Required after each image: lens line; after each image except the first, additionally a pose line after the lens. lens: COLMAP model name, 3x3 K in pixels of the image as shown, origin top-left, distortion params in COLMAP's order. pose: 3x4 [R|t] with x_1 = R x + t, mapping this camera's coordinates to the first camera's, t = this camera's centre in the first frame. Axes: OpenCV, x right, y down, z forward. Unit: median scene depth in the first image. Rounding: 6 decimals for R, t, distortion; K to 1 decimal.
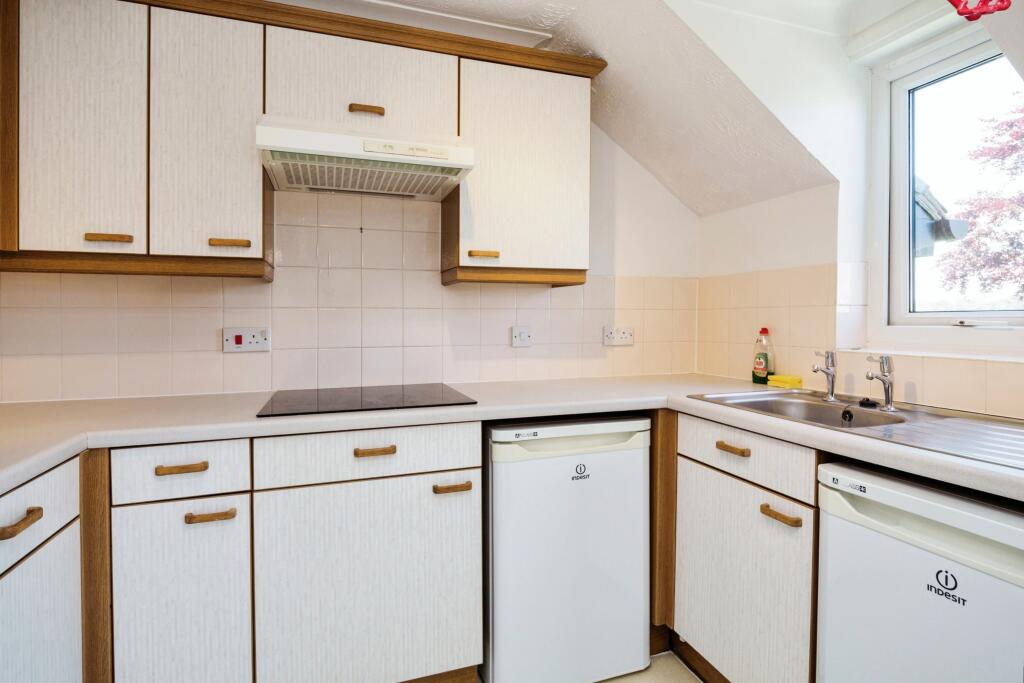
lens RADIAL K [[502.3, 0, 512.5], [0, 502.3, 316.0], [0, 0, 1]] dist [-0.002192, -0.000874]
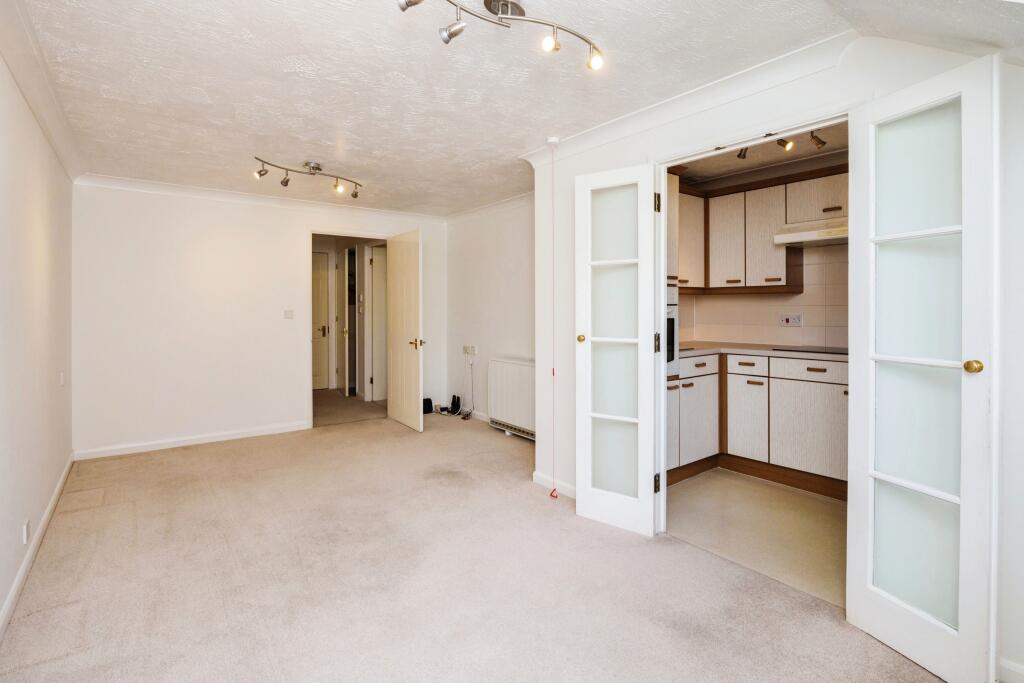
lens RADIAL K [[502.3, 0, 512.5], [0, 502.3, 316.0], [0, 0, 1]] dist [-0.002192, -0.000874]
pose [[0.307549, 0.017839, -0.951365, 1.416562], [0.004975, 0.999780, 0.020355, -0.027446], [0.951519, -0.010993, 0.307392, -0.981818]]
